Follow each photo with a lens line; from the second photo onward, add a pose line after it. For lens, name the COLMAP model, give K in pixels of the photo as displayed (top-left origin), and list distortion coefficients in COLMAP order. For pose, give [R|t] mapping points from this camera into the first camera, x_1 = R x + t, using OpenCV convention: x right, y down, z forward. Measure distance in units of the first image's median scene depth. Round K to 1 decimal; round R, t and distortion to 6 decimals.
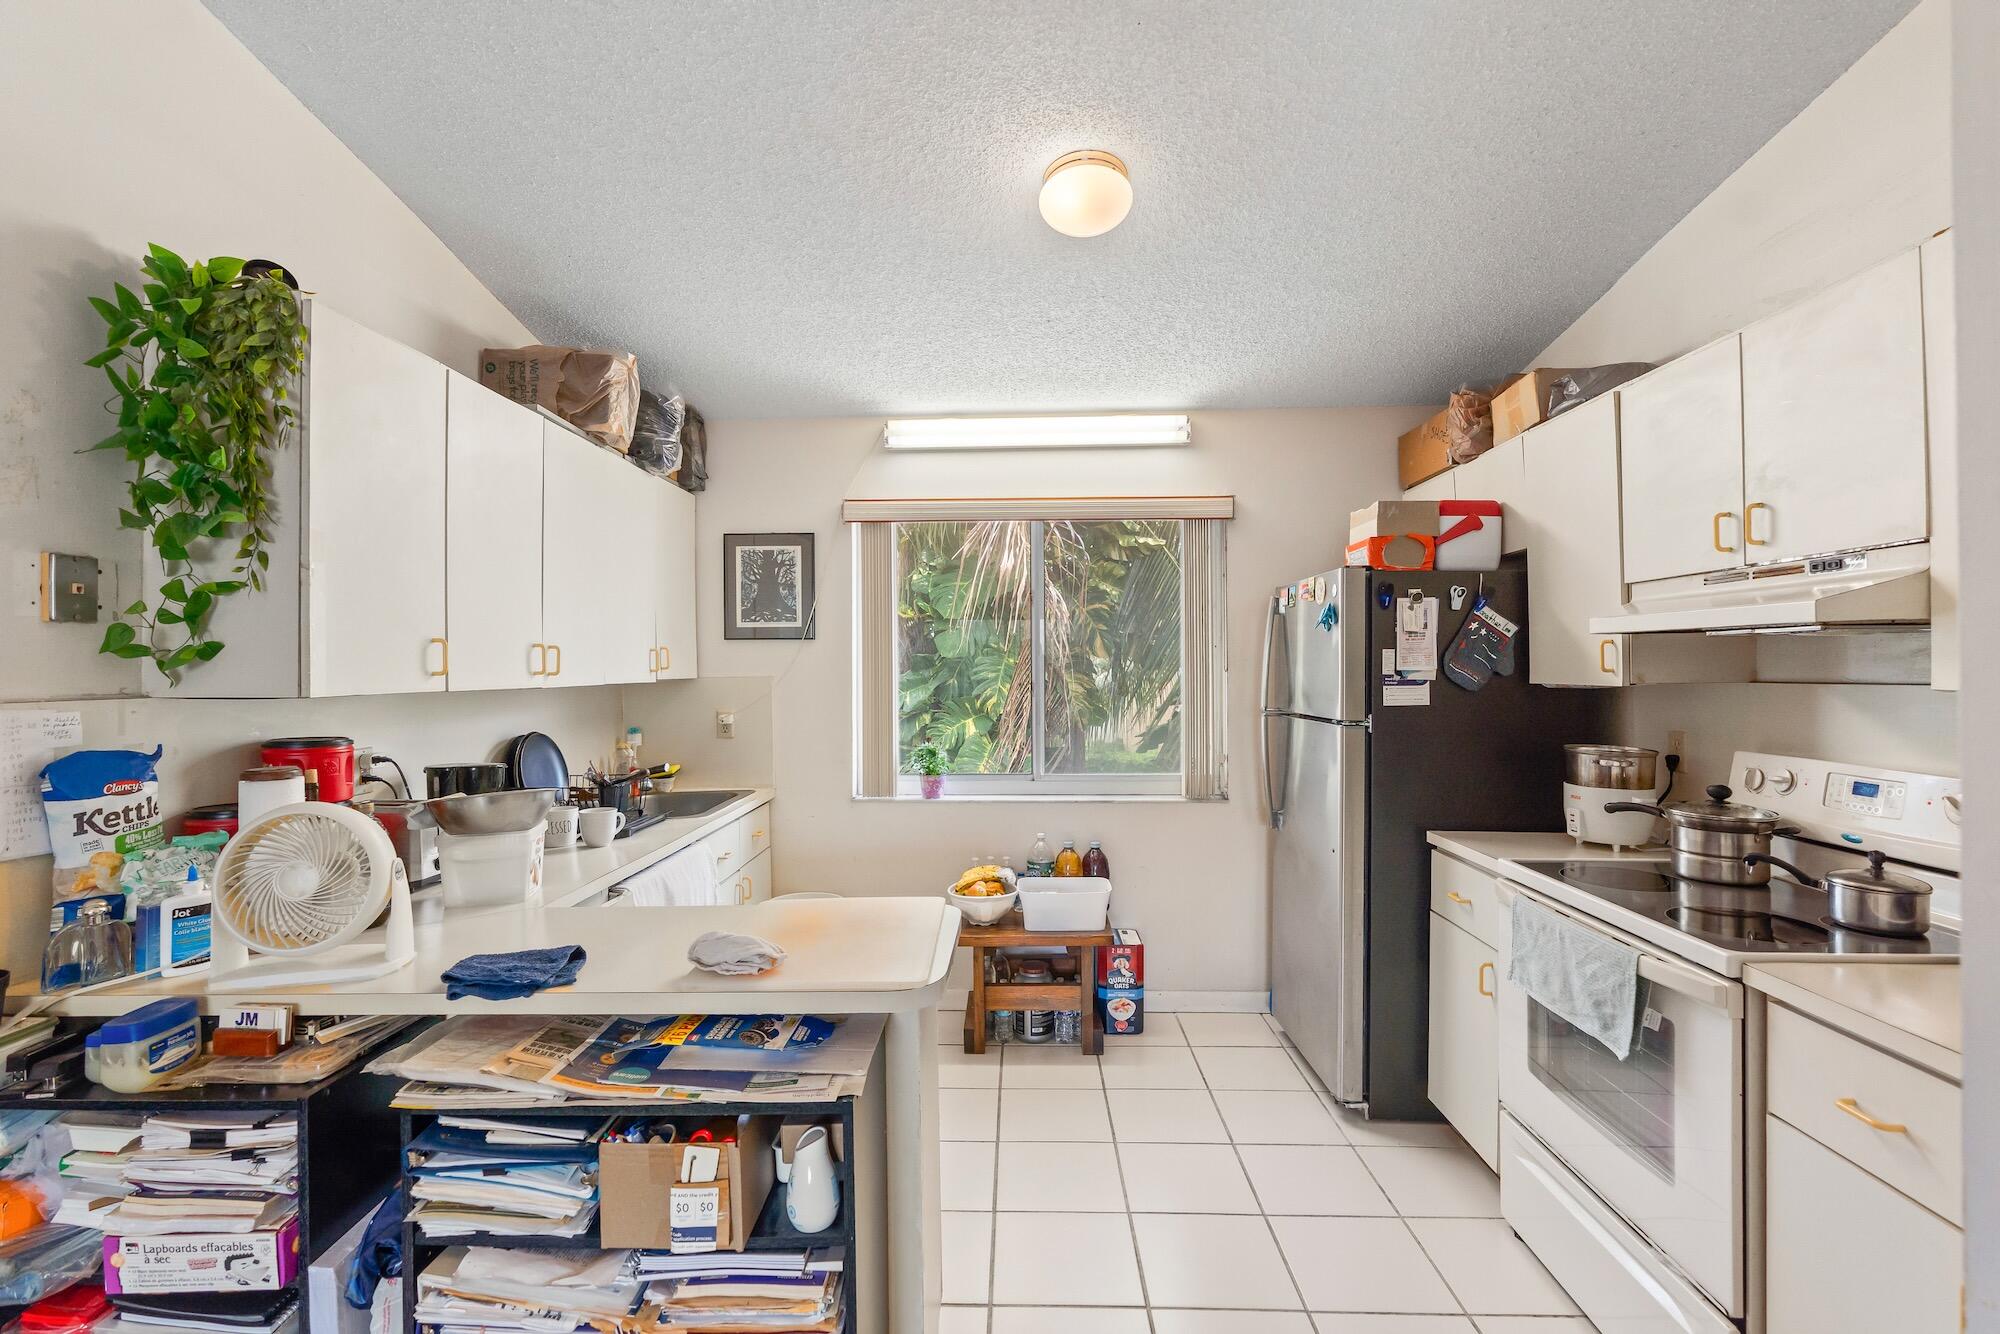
lens RADIAL K [[905.5, 0, 990.2], [0, 905.5, 663.6], [0, 0, 1]] dist [-0.008128, 0.002971]
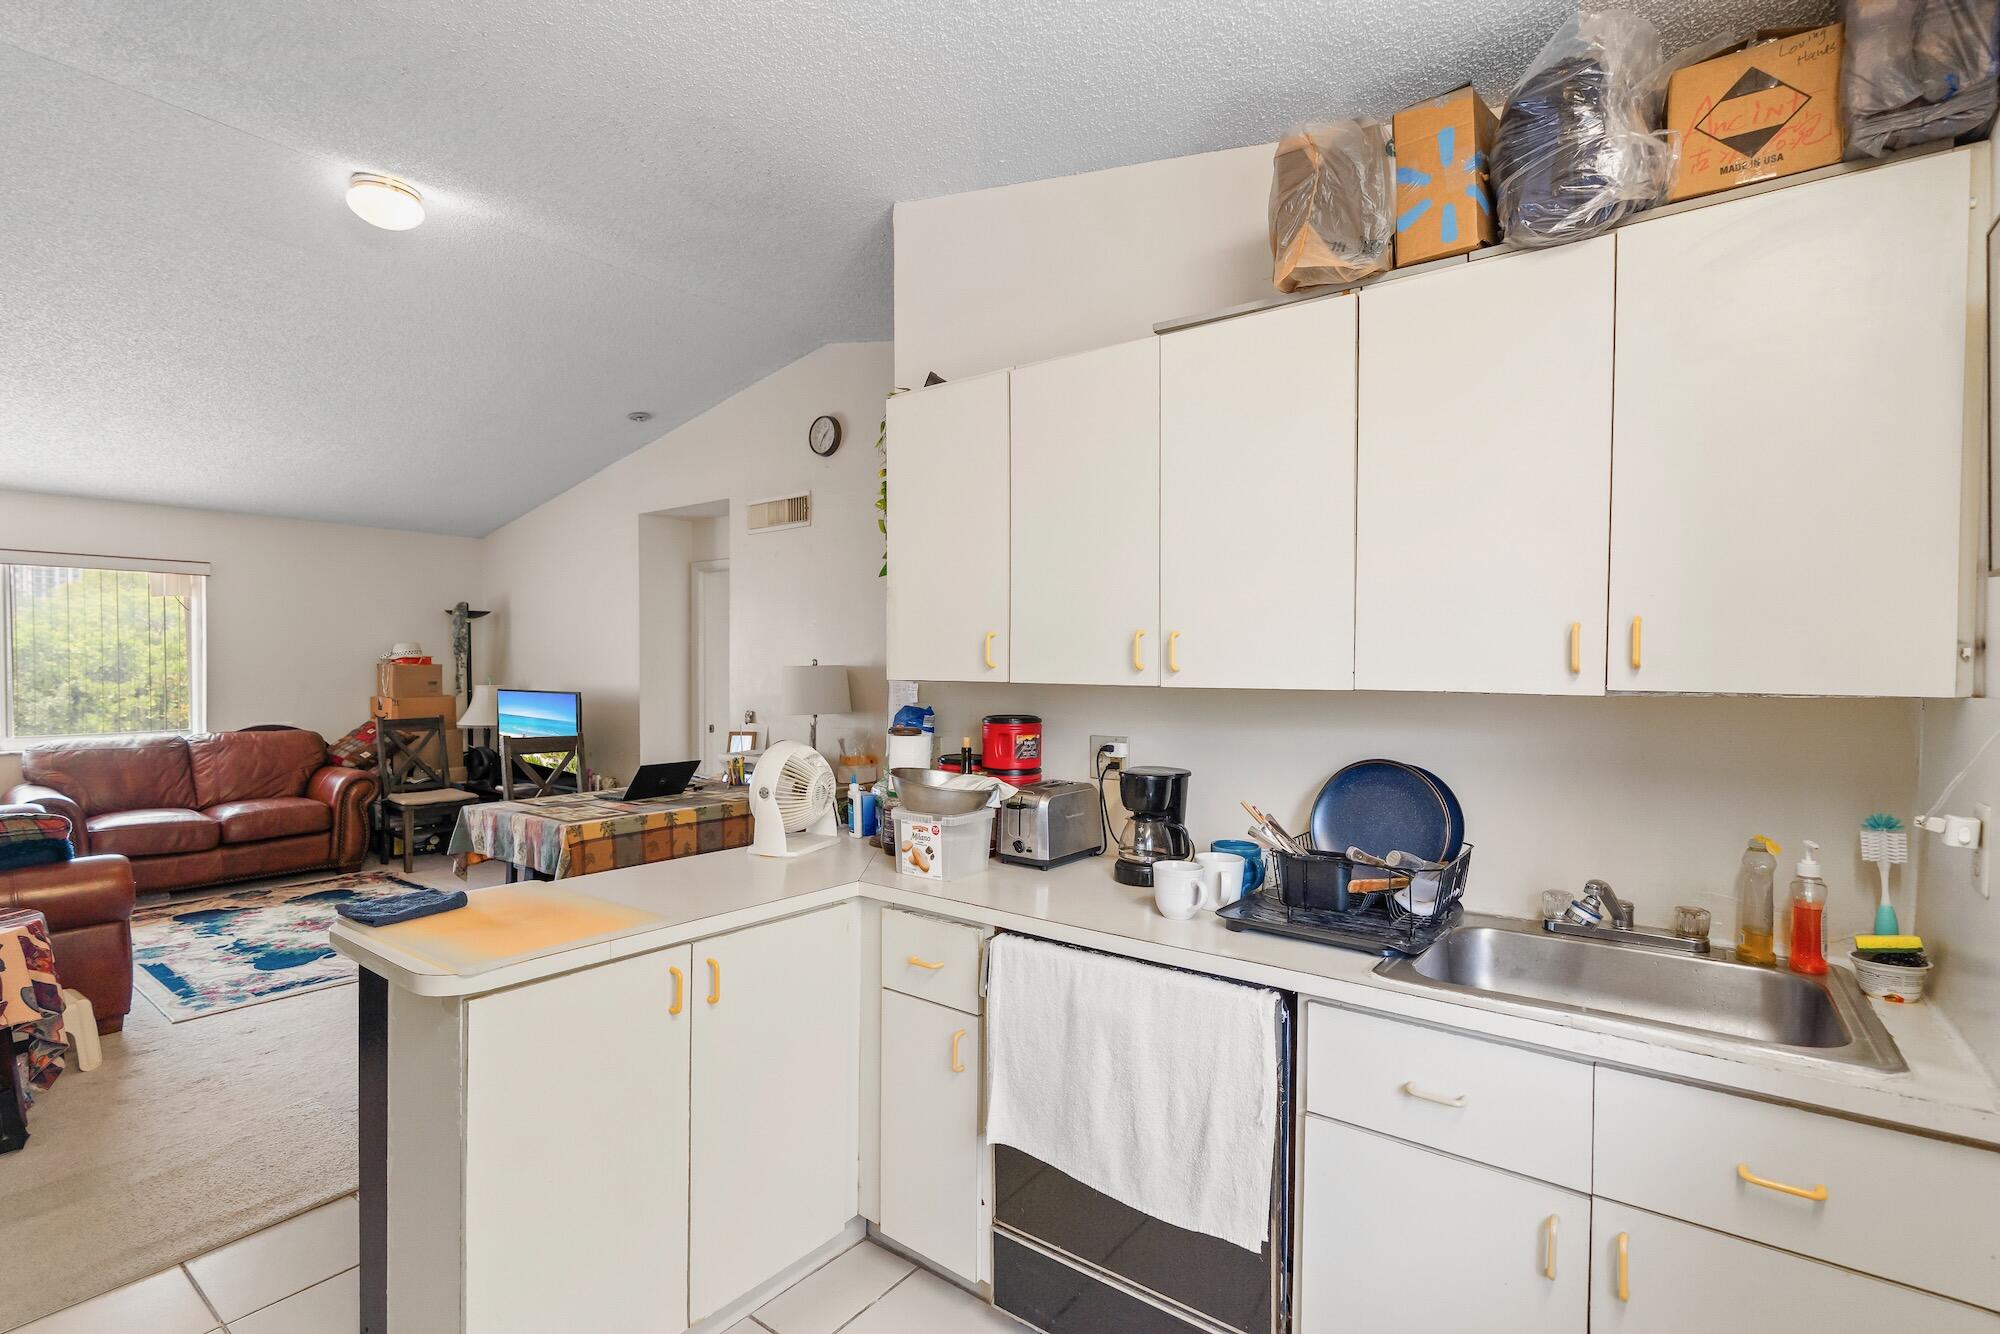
lens RADIAL K [[905.5, 0, 988.3], [0, 905.5, 679.8], [0, 0, 1]] dist [-0.008128, 0.002971]
pose [[-0.571886, 0.018308, -0.820129, 0.206611], [0.000990, 0.999766, 0.021627, 0.003587], [0.820333, 0.011556, -0.571770, 1.204684]]
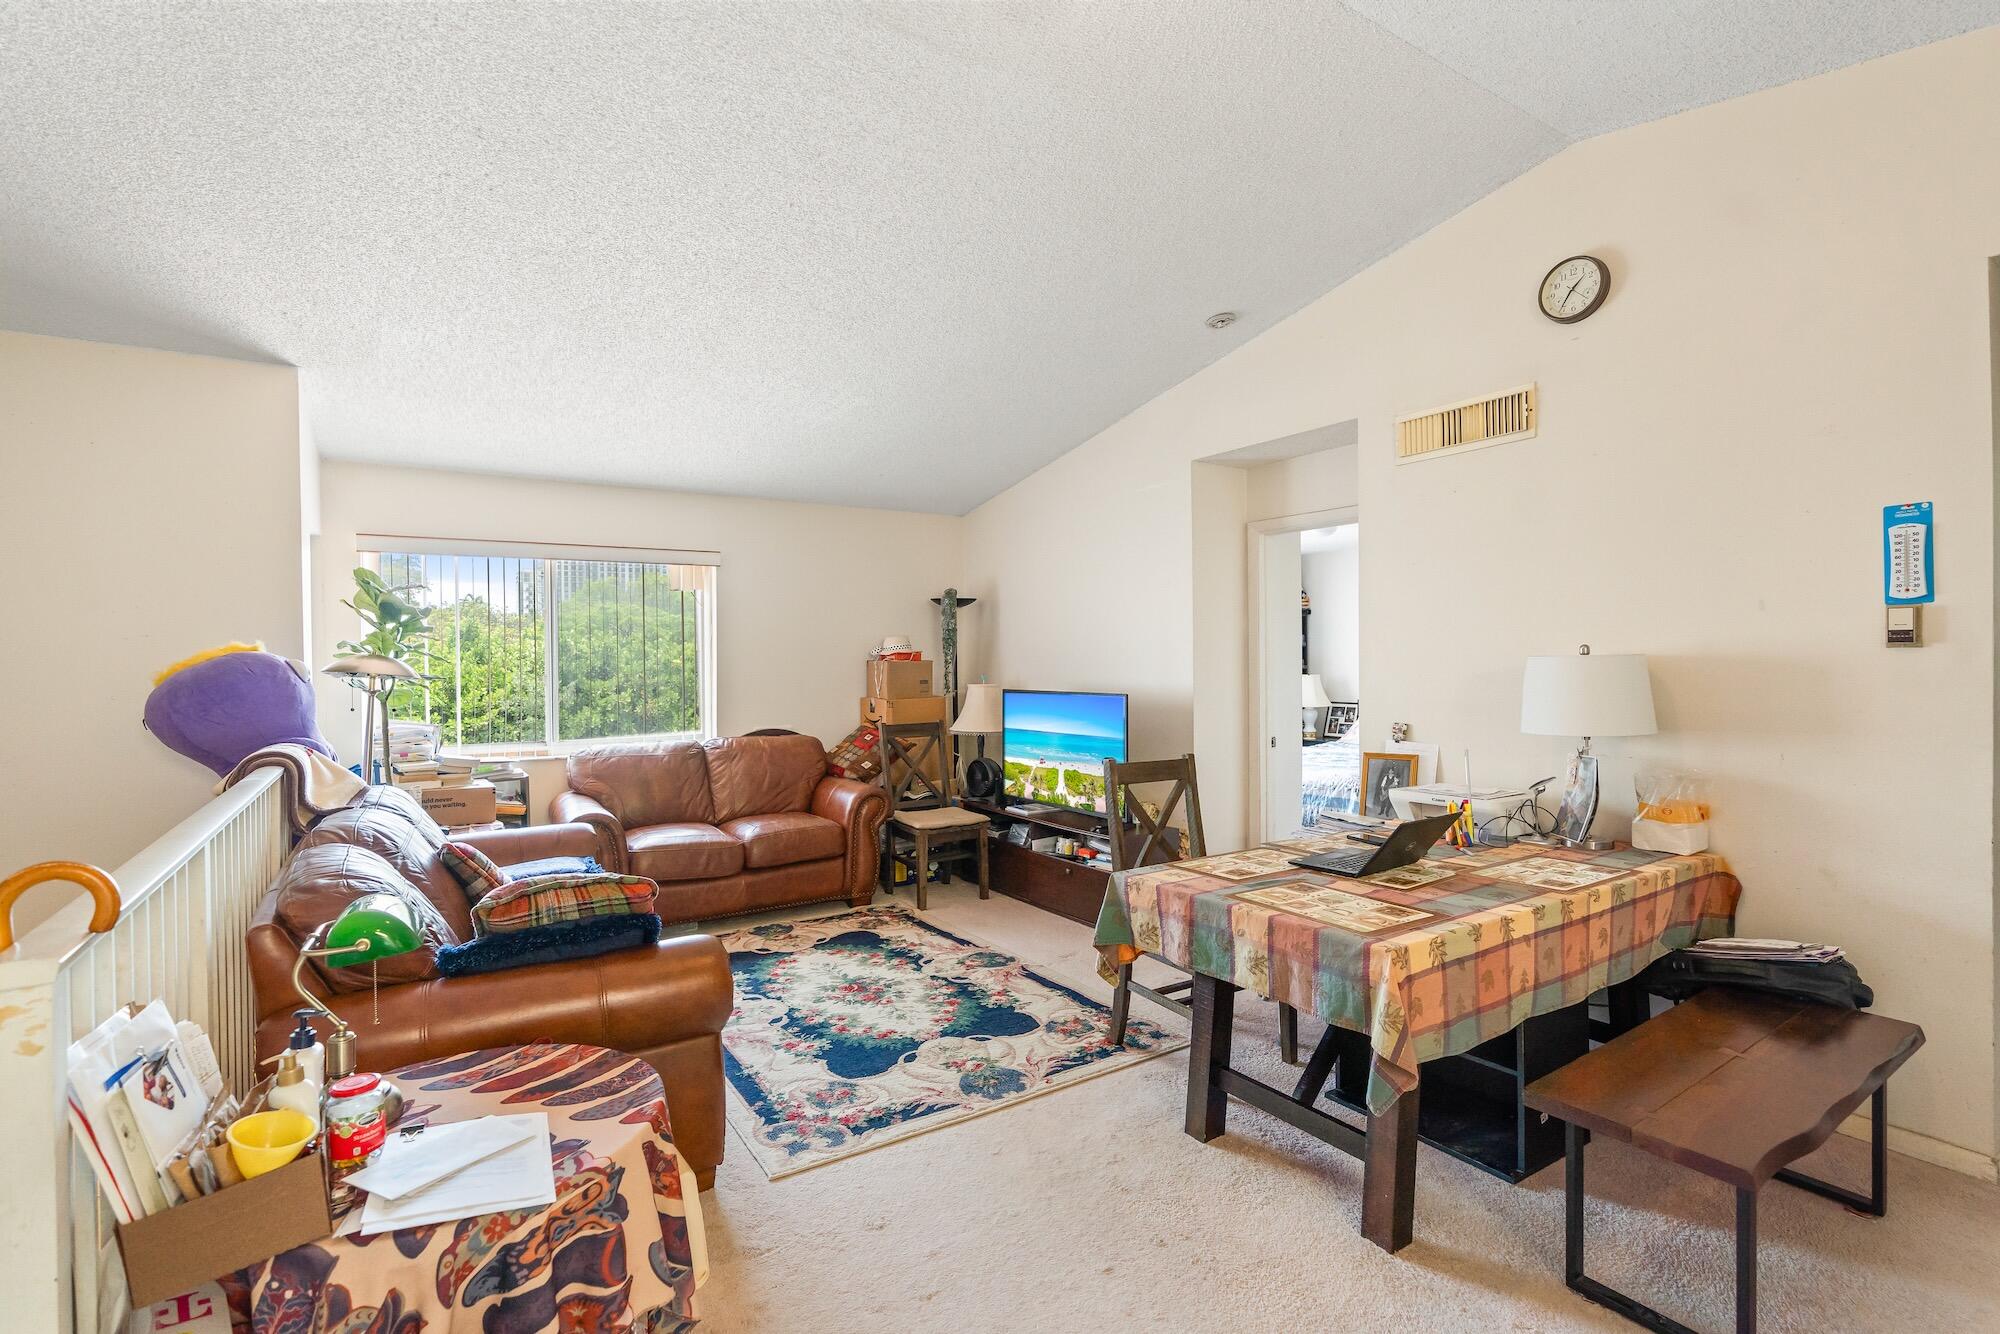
lens RADIAL K [[905.5, 0, 999.2], [0, 905.5, 665.8], [0, 0, 1]] dist [-0.008128, 0.002971]
pose [[-0.815261, 0.016370, -0.578862, 0.150712], [0.013321, 0.999866, 0.009515, 0.007385], [0.578940, 0.000047, -0.815370, 0.383357]]
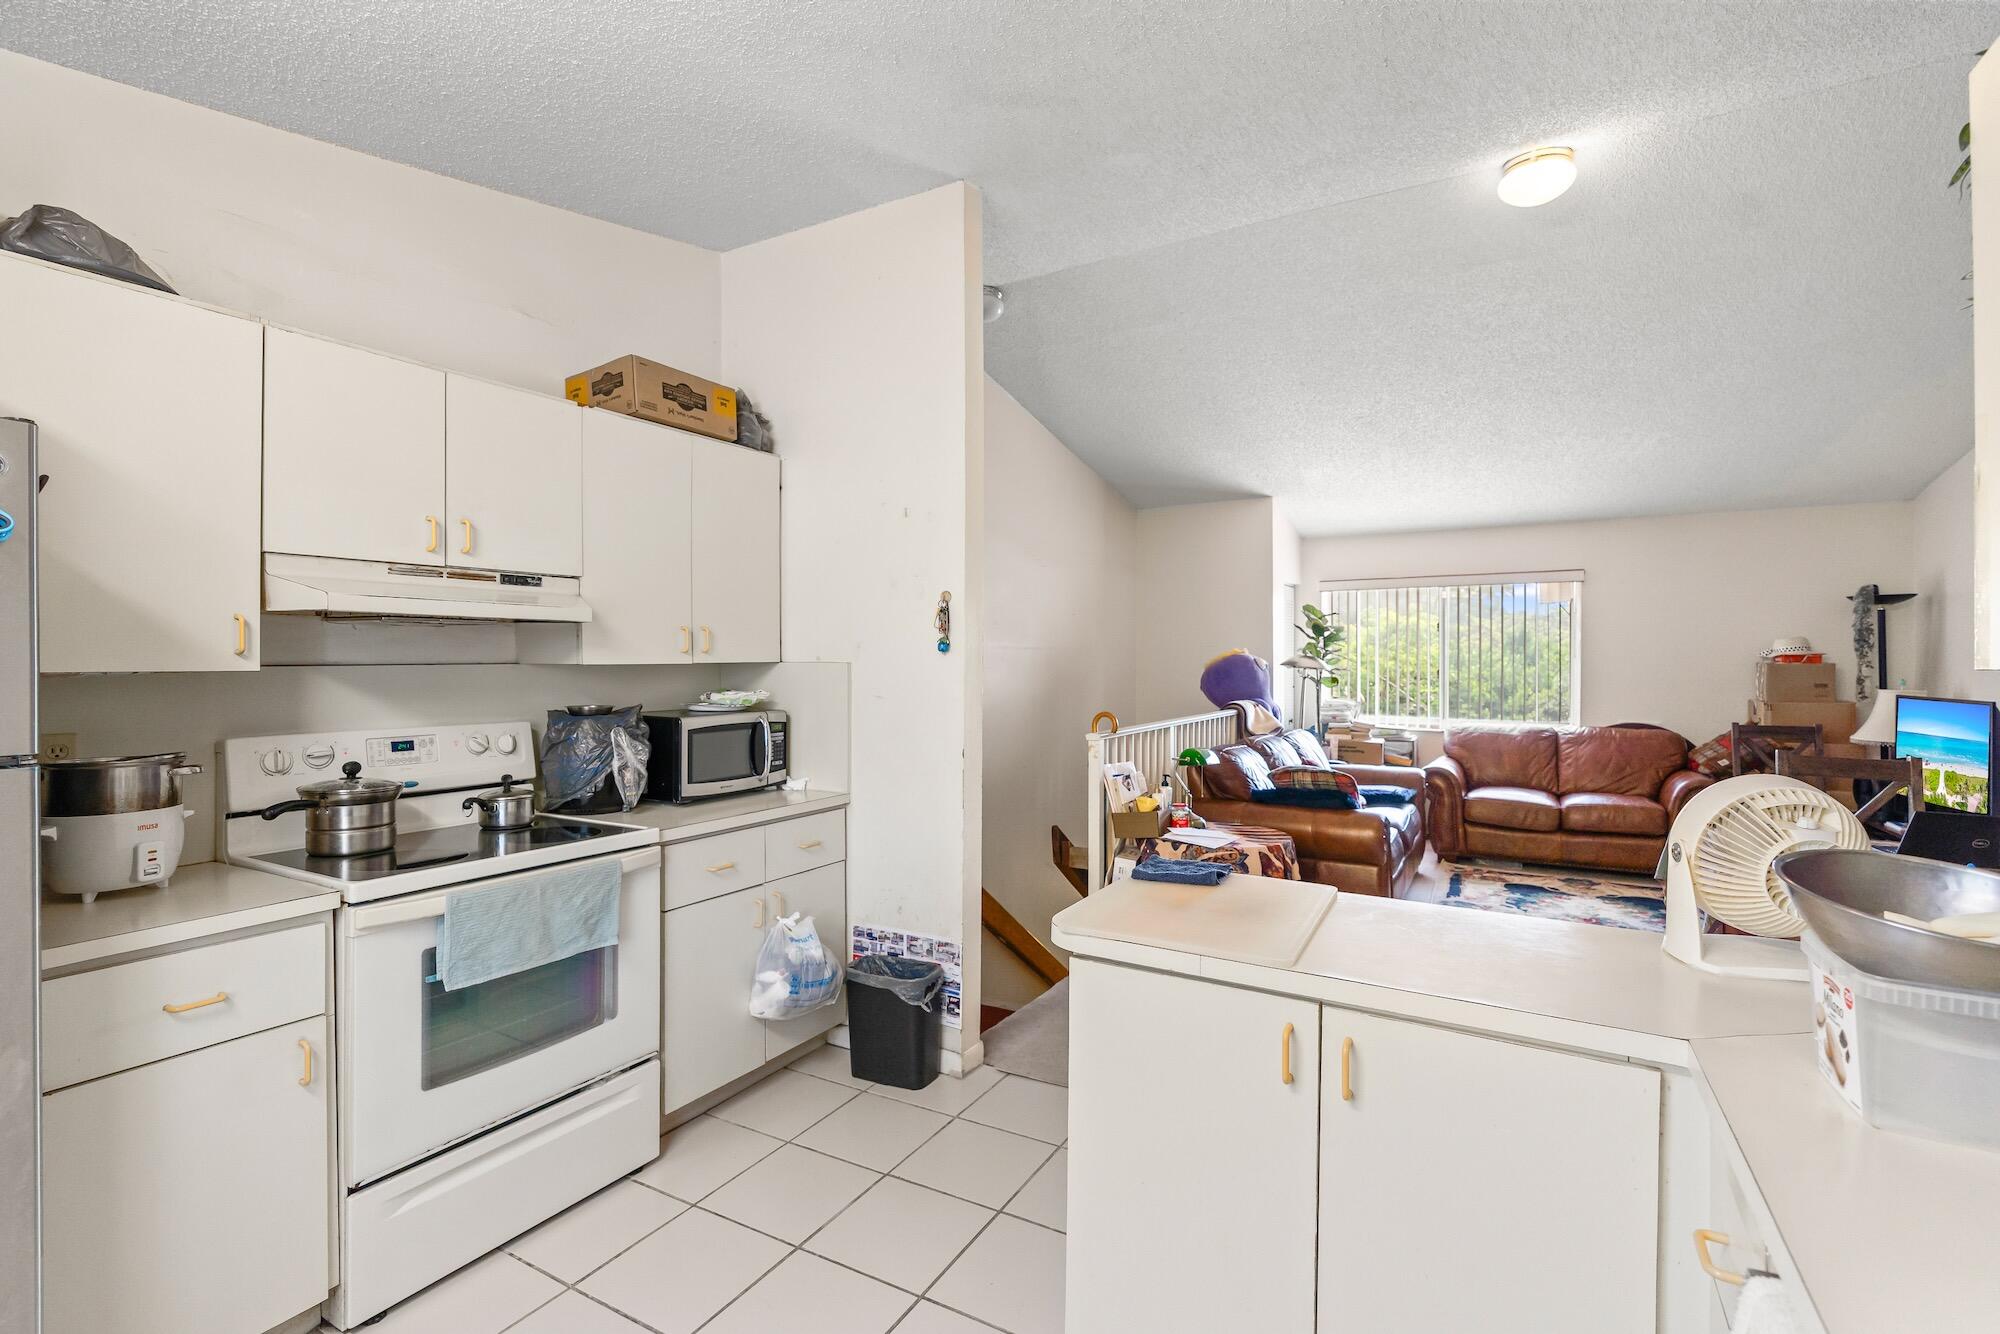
lens RADIAL K [[905.5, 0, 1008.7], [0, 905.5, 663.9], [0, 0, 1]] dist [-0.008128, 0.002971]
pose [[-0.889673, 0.002538, 0.456592, -0.263567], [0.001590, 0.999996, -0.002460, 0.018201], [-0.456596, -0.001463, -0.889673, 1.185828]]
